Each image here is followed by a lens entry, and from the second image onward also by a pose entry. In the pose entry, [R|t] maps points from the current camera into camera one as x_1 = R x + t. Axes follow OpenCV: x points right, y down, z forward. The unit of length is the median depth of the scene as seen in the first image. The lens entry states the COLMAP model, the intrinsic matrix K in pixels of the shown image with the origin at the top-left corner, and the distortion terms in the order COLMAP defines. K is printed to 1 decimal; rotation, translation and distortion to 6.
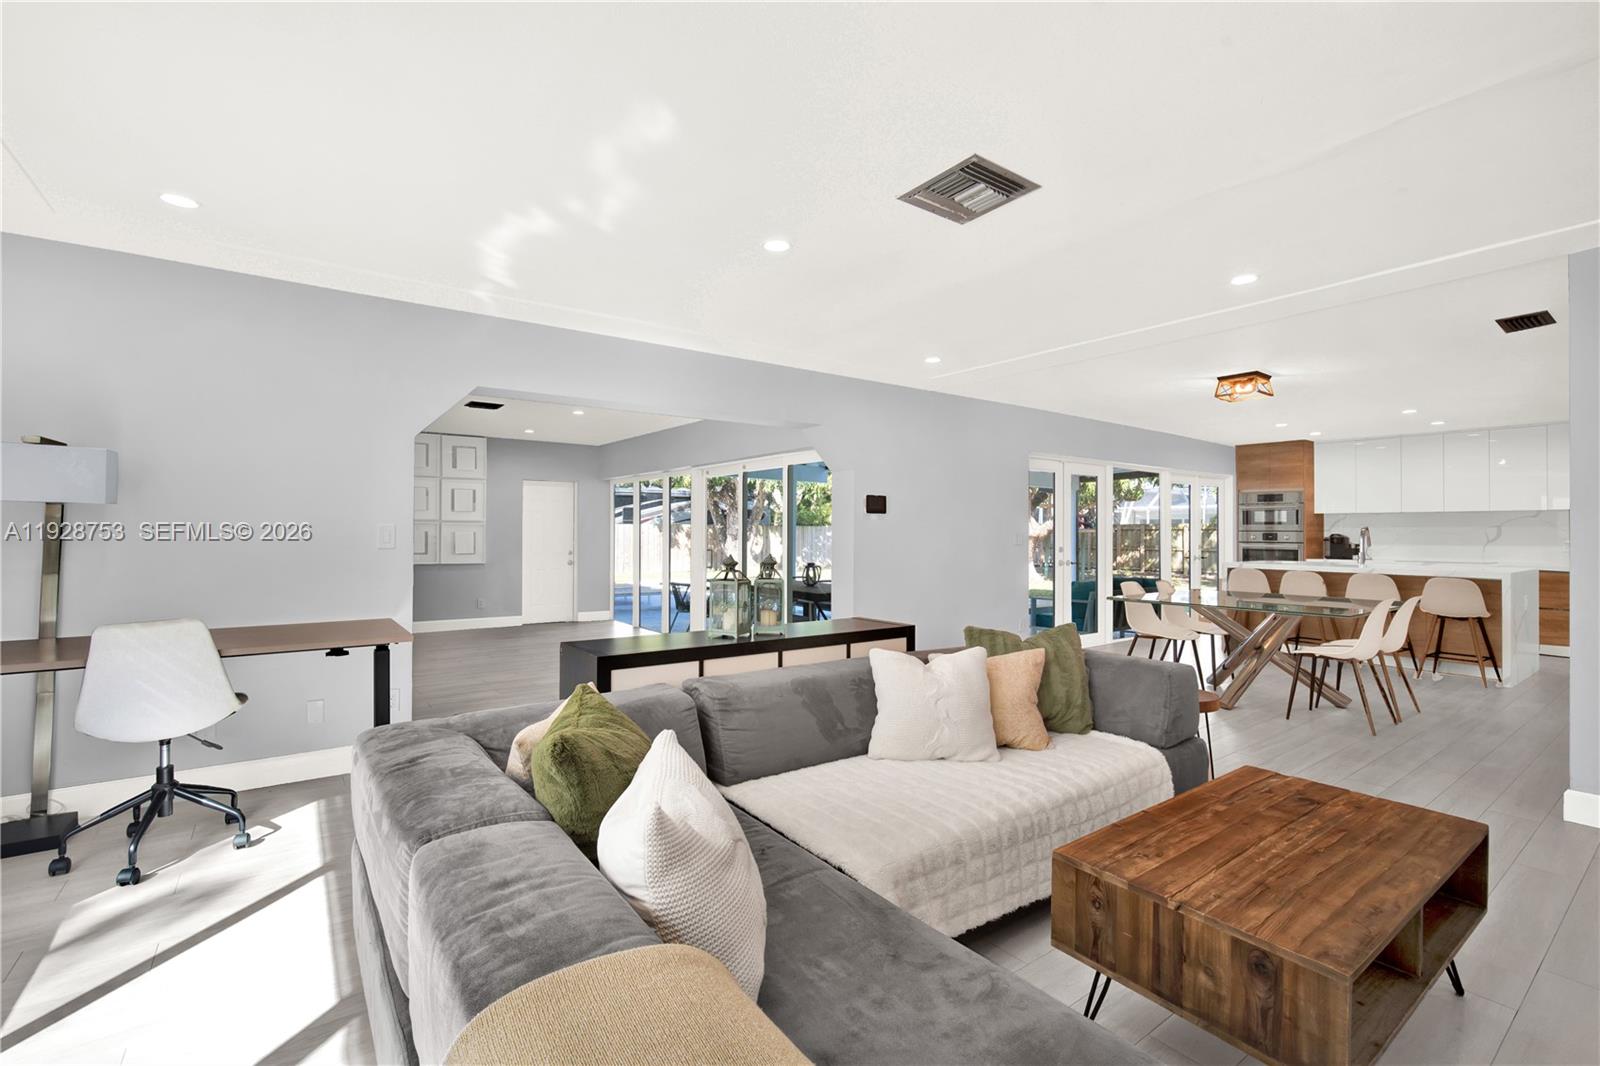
lens RADIAL K [[698.8, 0, 800.0], [0, 698.8, 533.0], [0, 0, 1]] dist [-0.001083, 0.000223]
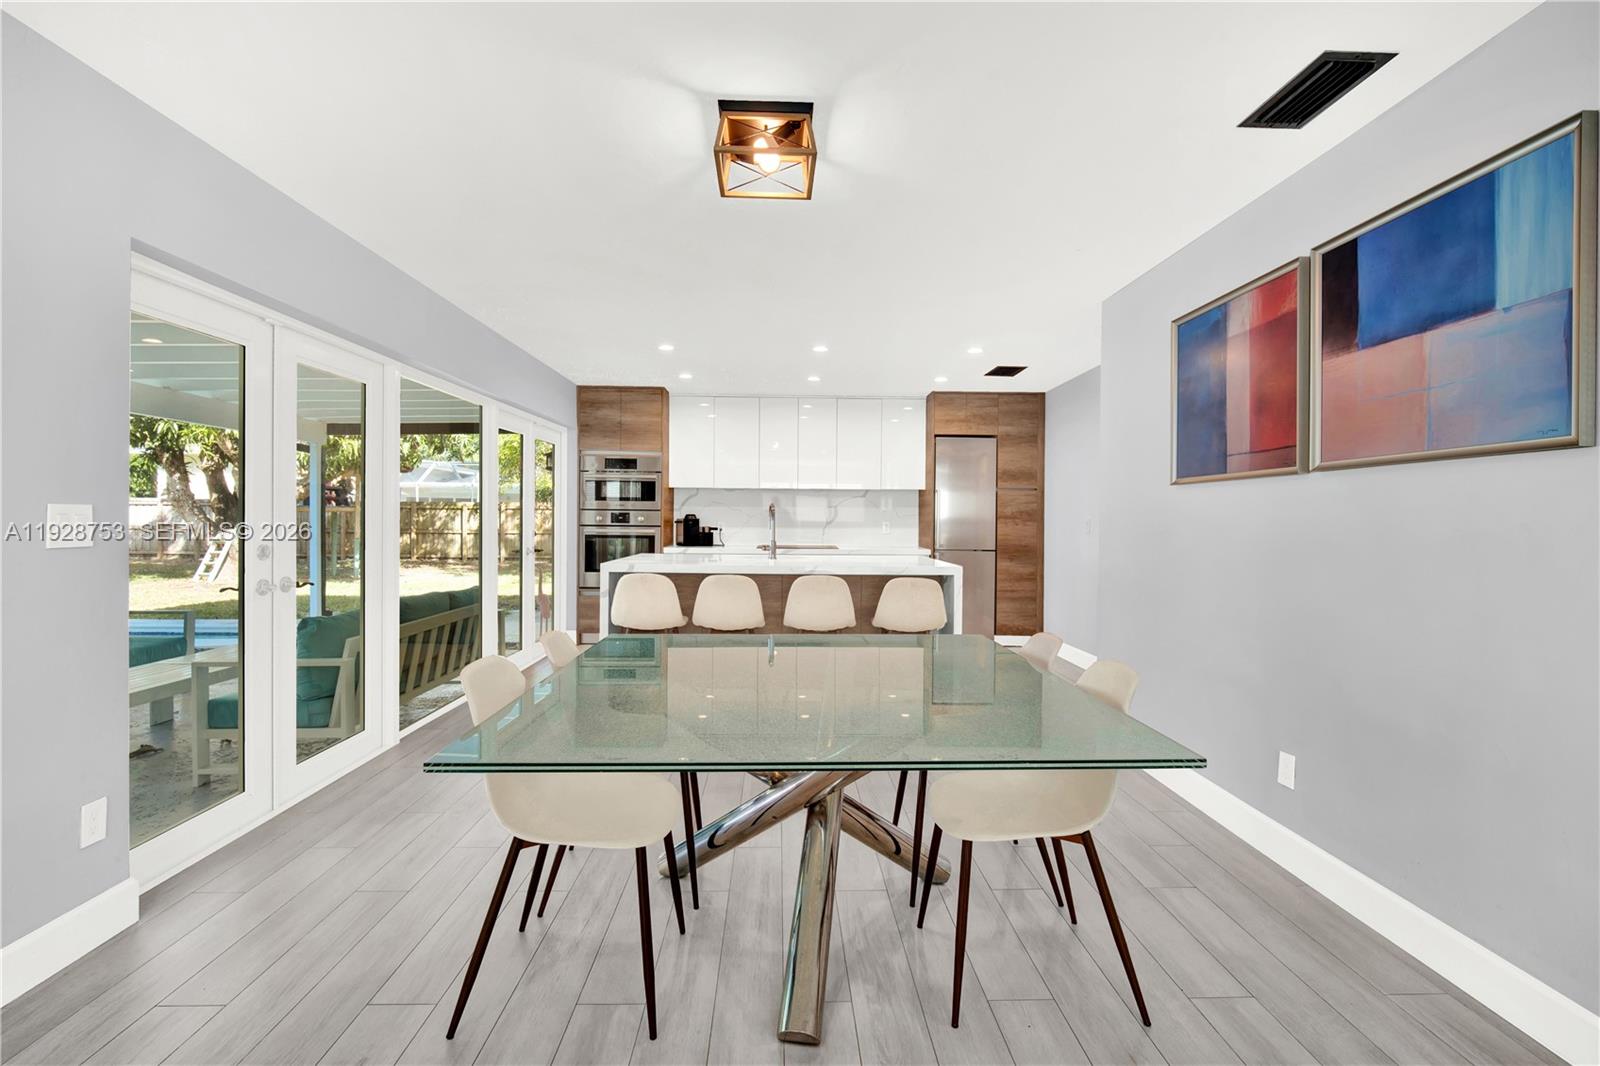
lens RADIAL K [[690.1, 0, 782.2], [0, 690.1, 517.5], [0, 0, 1]] dist [0.000747, 0.000009]
pose [[0.573705, -0.001425, 0.819061, 0.190089], [-0.003263, 0.999987, 0.004026, 0.001581], [-0.819055, -0.004982, 0.573693, 0.462459]]
